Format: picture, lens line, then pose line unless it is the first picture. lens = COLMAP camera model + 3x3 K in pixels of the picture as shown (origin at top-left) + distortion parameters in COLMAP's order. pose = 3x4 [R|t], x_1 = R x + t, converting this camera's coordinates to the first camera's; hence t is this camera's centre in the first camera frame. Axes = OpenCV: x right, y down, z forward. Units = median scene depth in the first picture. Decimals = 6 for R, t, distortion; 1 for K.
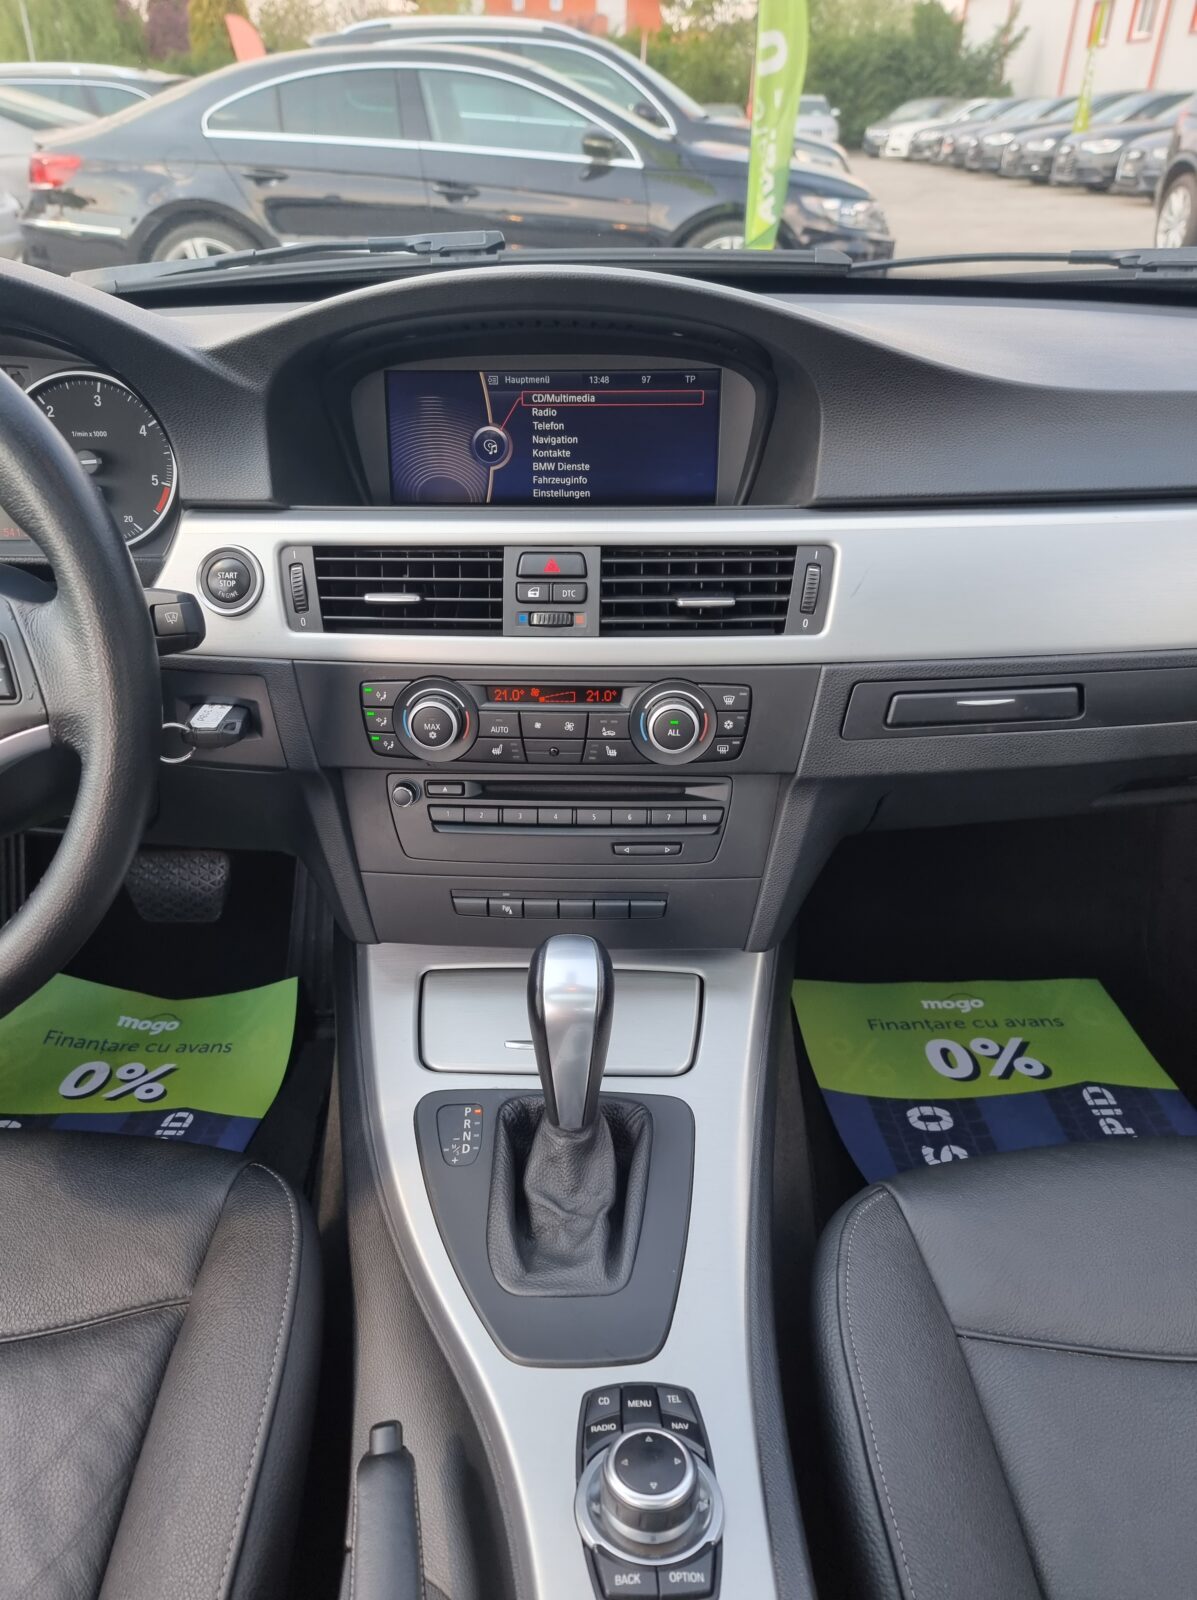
lens RADIAL K [[1124.3, 0, 568.2], [0, 1124.3, 807.7], [0, 0, 1]] dist [0.085301, -0.075971]
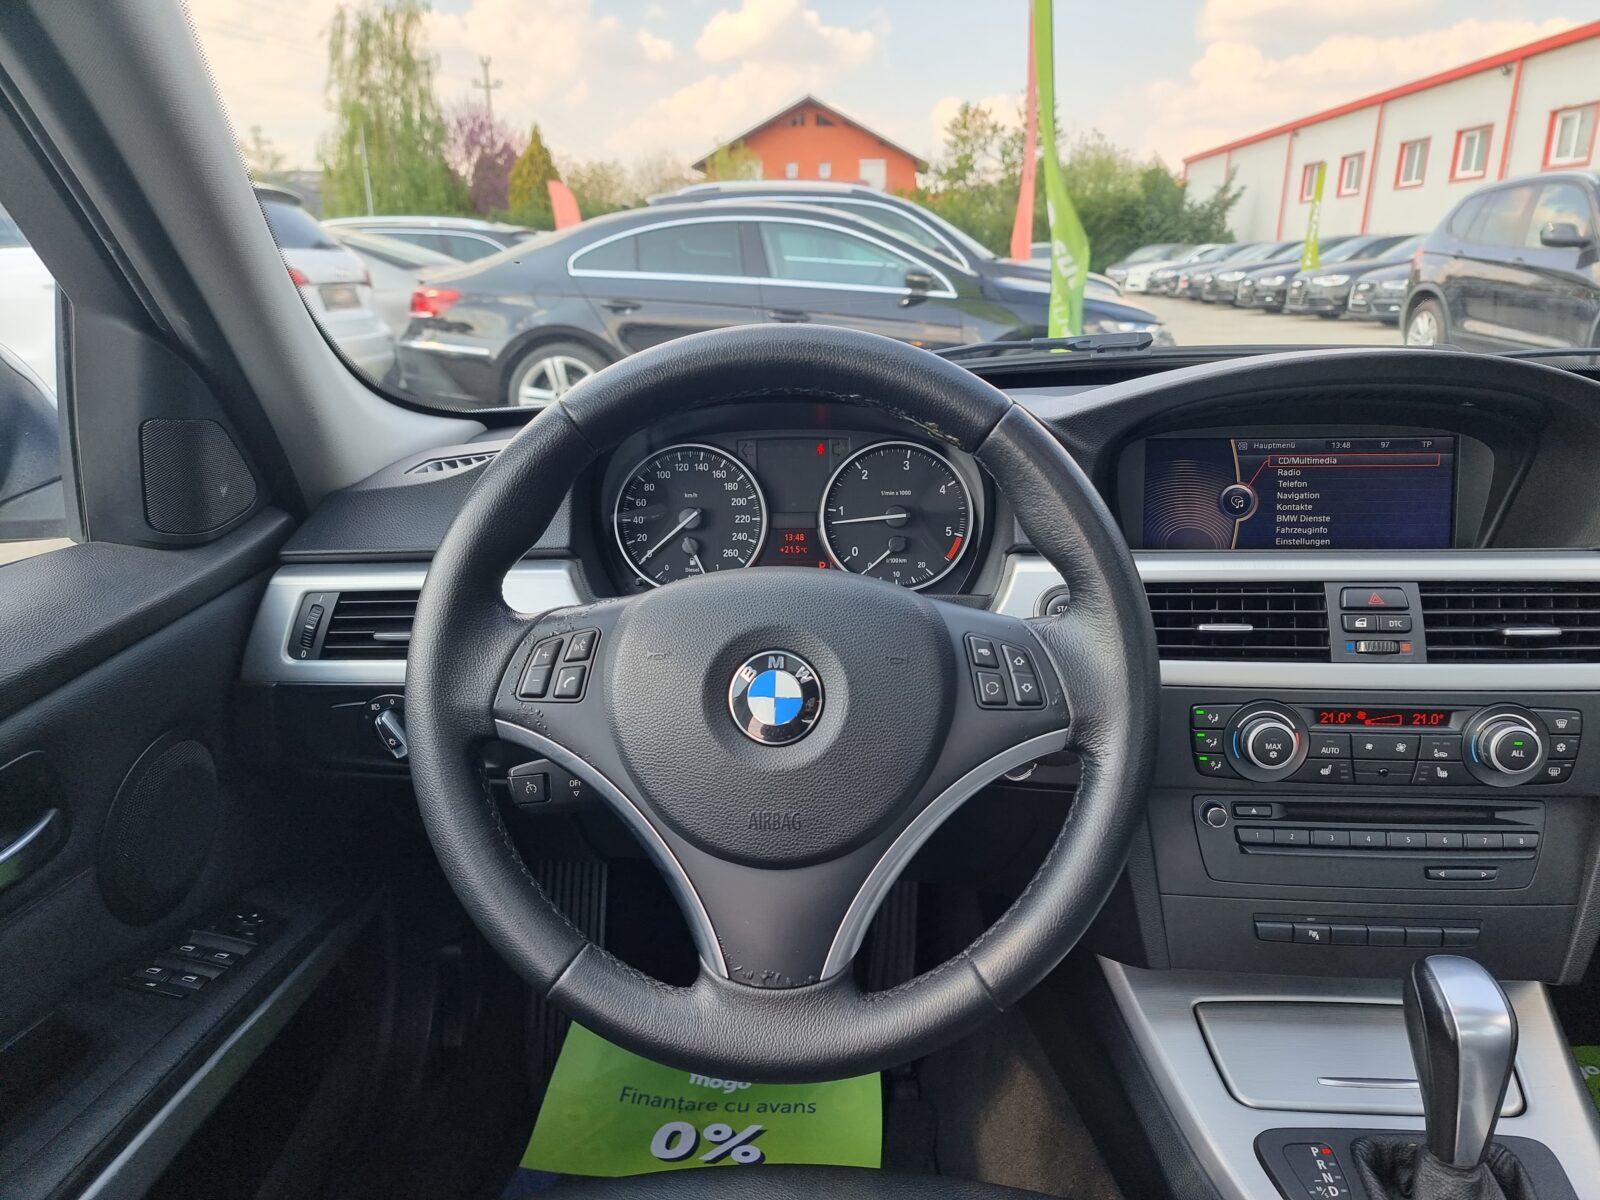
lens RADIAL K [[1124.3, 0, 808.2], [0, 1124.3, 606.2], [0, 0, 1]] dist [0.085301, -0.075971]
pose [[0.999875, 0.002935, -0.015561, -0.482260], [-0.006634, 0.969917, -0.243345, 0.056553], [0.014378, 0.243417, 0.969815, -0.065066]]
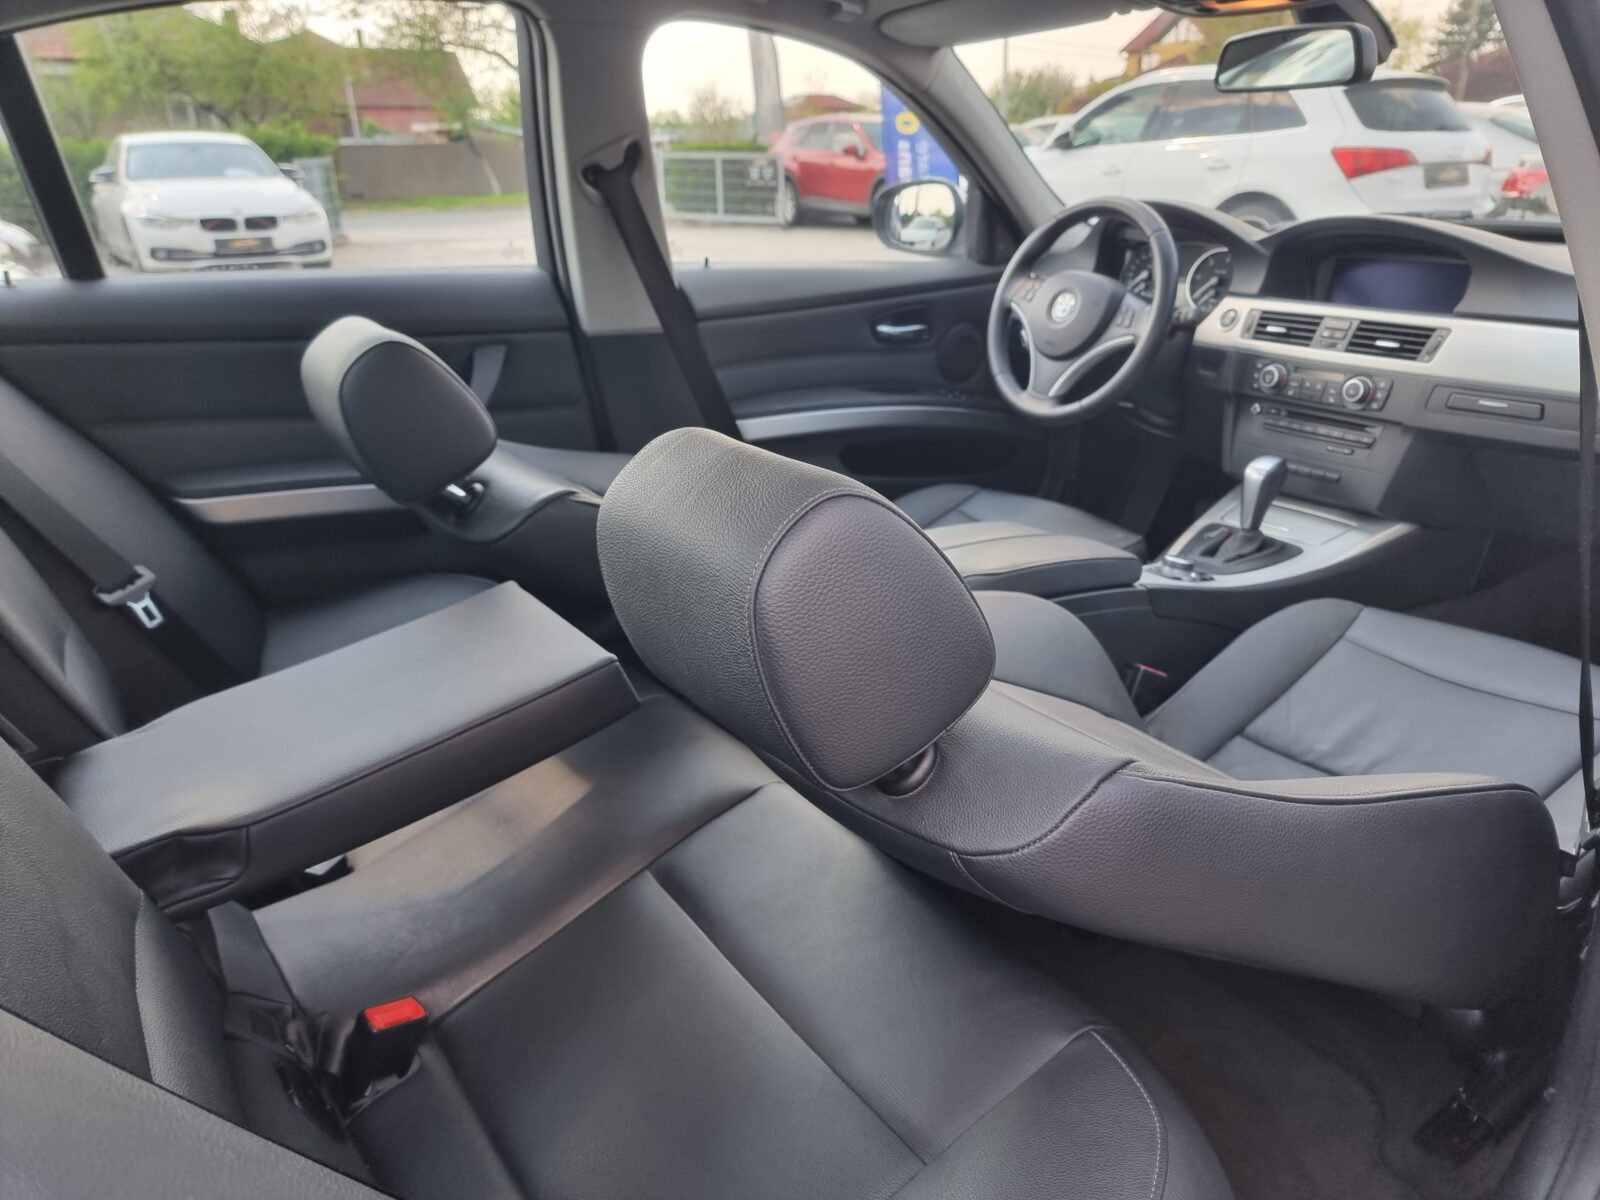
lens RADIAL K [[1092.4, 0, 805.9], [0, 1092.4, 596.8], [0, 0, 1]] dist [0.013130, 0.003356]
pose [[0.555245, 0.307219, -0.772864, 1.260138], [-0.413671, 0.908187, 0.063819, 0.604294], [0.721512, 0.284276, 0.631354, -1.110821]]
